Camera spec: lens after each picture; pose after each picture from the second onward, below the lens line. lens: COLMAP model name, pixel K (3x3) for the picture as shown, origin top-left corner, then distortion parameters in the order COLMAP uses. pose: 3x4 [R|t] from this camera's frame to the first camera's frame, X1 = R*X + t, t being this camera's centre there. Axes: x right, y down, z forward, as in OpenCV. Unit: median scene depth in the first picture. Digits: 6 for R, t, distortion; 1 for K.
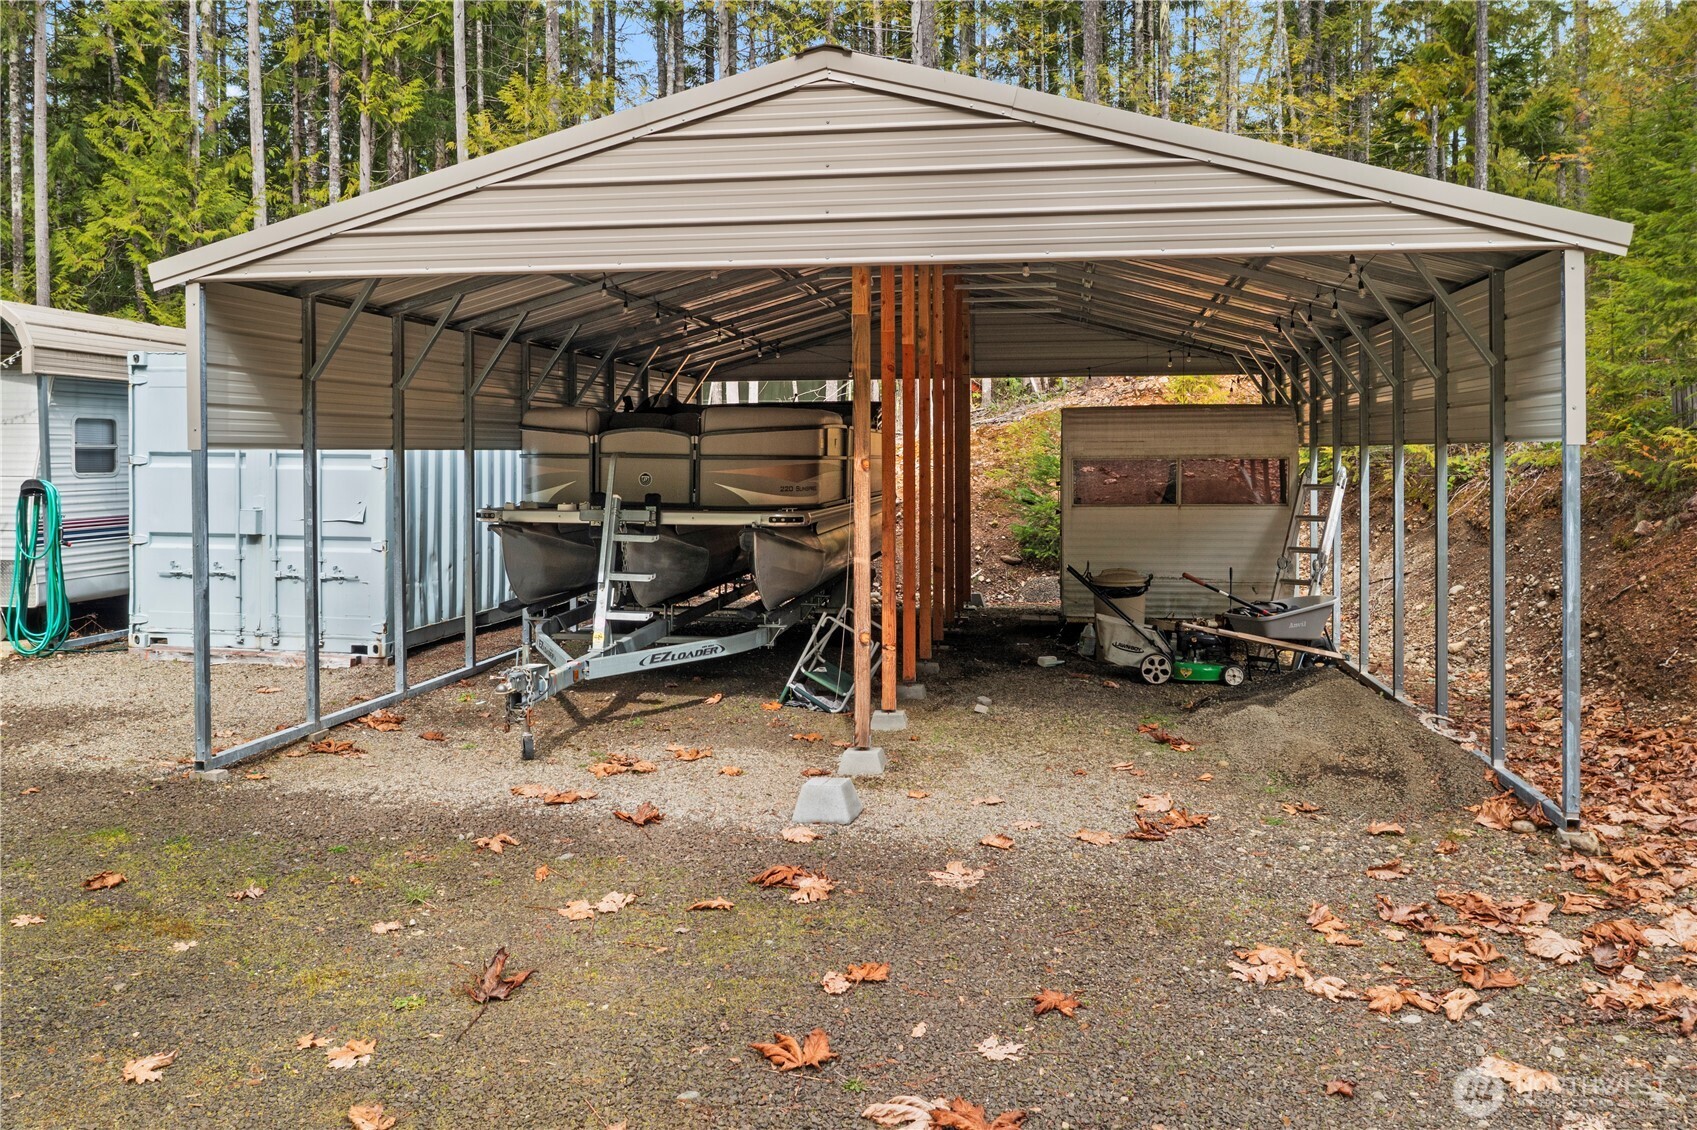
lens RADIAL K [[1359.9, 0, 849.8], [0, 1359.9, 487.9], [0, 0, 1]] dist [-0.023108, 0.004241]
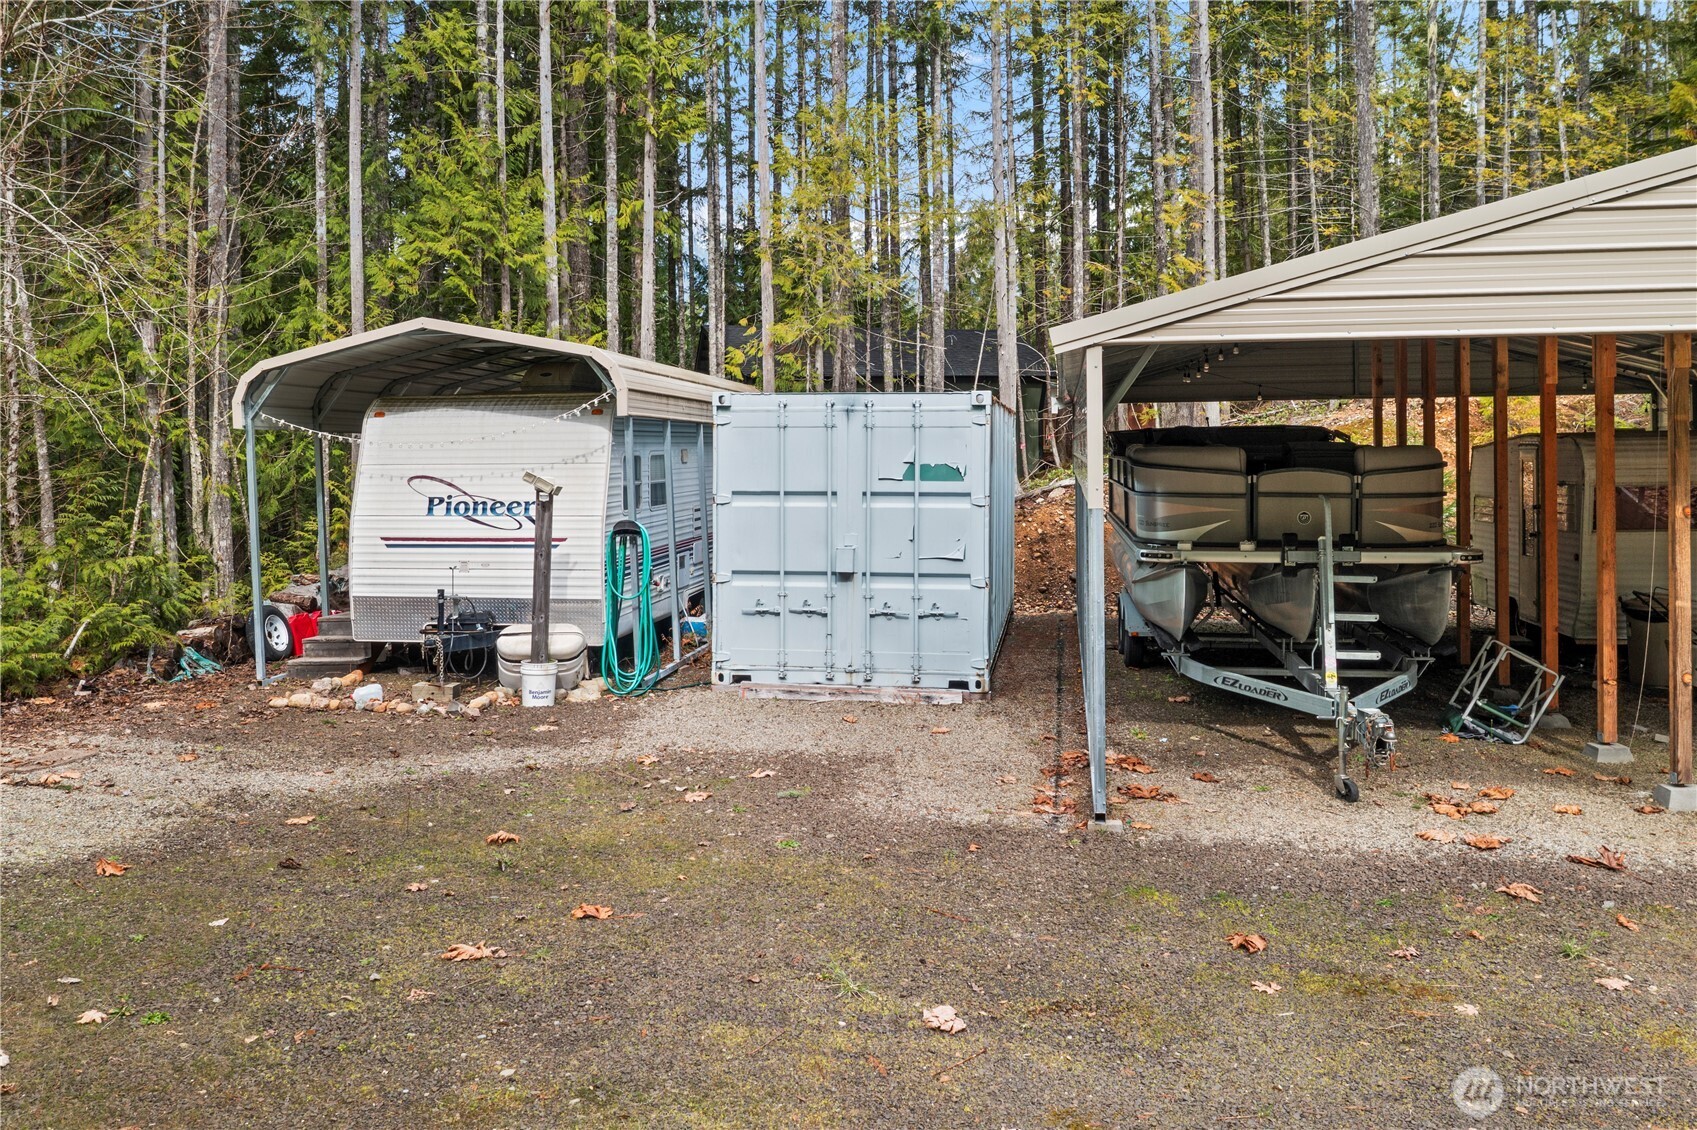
lens RADIAL K [[1367.6, 0, 847.9], [0, 1367.6, 441.2], [0, 0, 1]] dist [-0.017014, -0.001724]
pose [[0.999931, -0.010174, 0.005947, -0.444257], [0.010352, 0.999478, -0.030618, -0.032144], [-0.005632, 0.030678, 0.999513, -0.025826]]
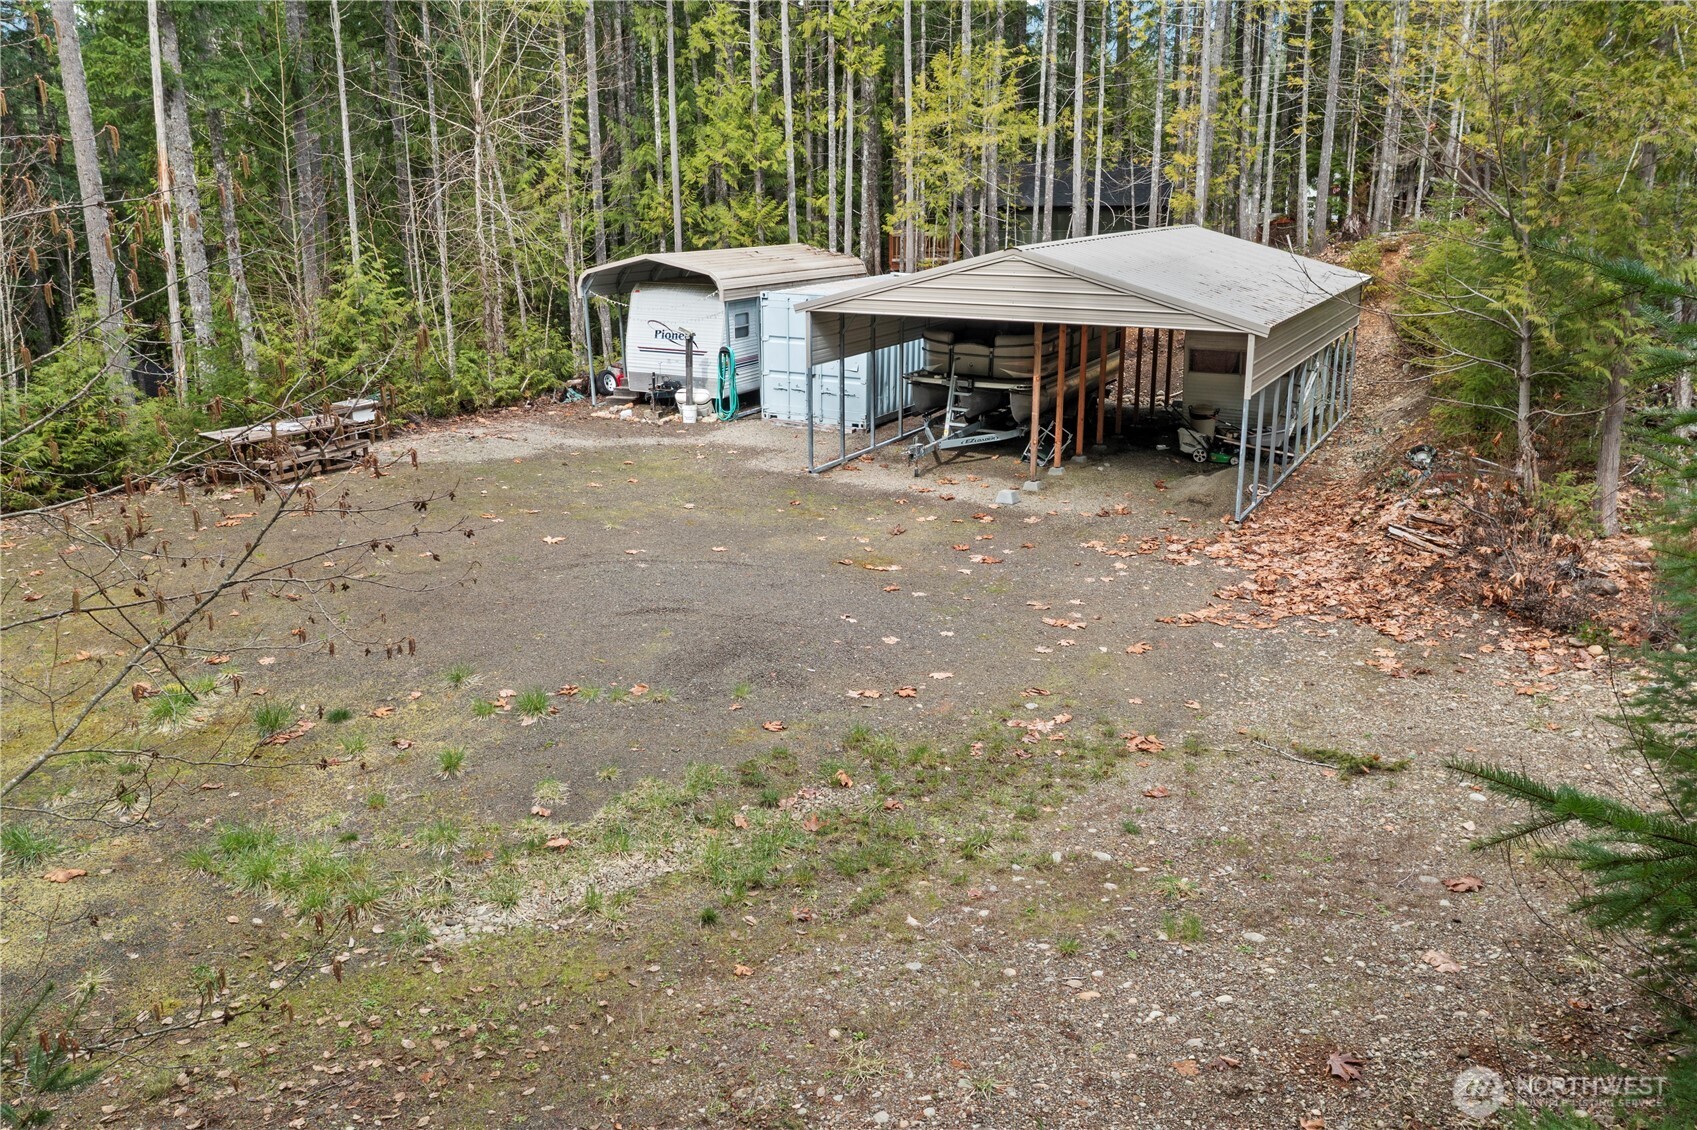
lens RADIAL K [[1336.9, 0, 842.2], [0, 1336.9, 565.4], [0, 0, 1]] dist [-0.016262, -0.001684]
pose [[0.944293, 0.088679, -0.316935, 0.367772], [-0.003629, 0.965761, 0.259409, -0.244759], [0.329087, -0.243808, 0.912282, -1.166392]]
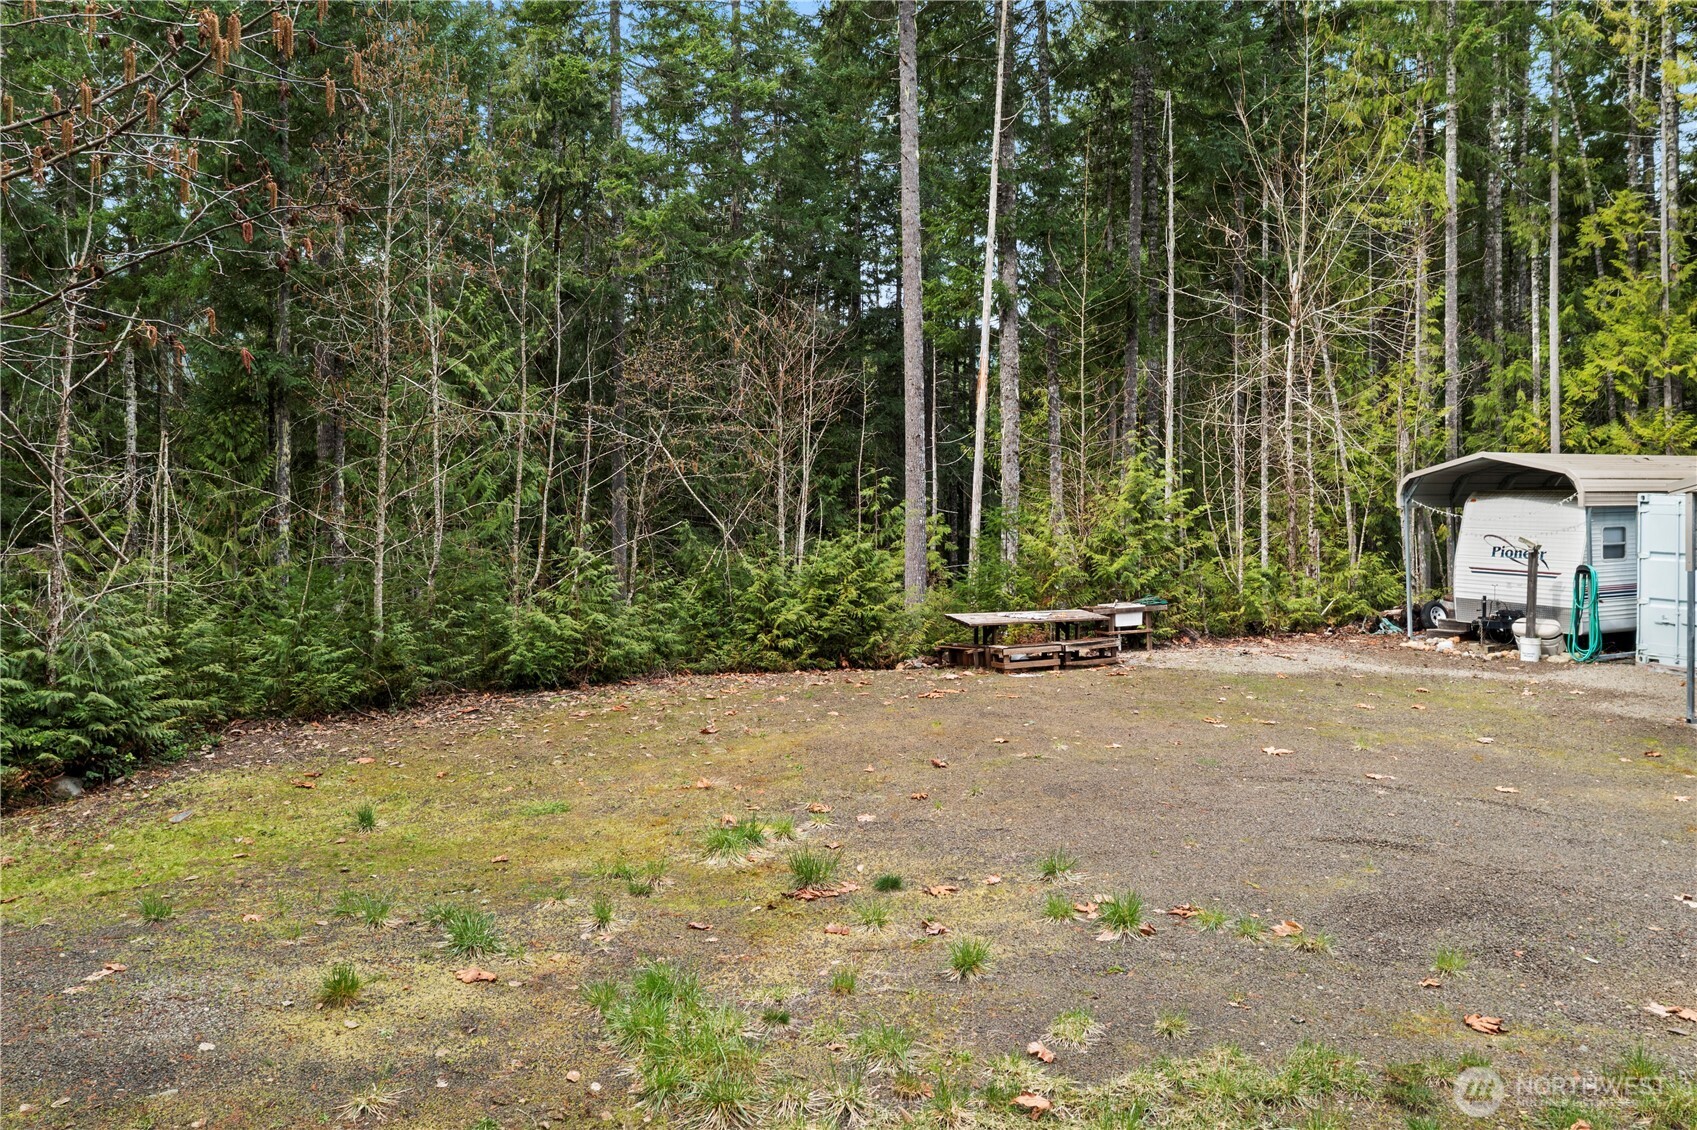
lens RADIAL K [[1363.0, 0, 849.1], [0, 1363.0, 507.1], [0, 0, 1]] dist [-0.023851, 0.001684]
pose [[0.560778, 0.010353, -0.827901, 0.346475], [-0.011329, 0.999924, 0.004830, -0.081469], [0.827888, 0.006671, 0.560853, -0.837804]]
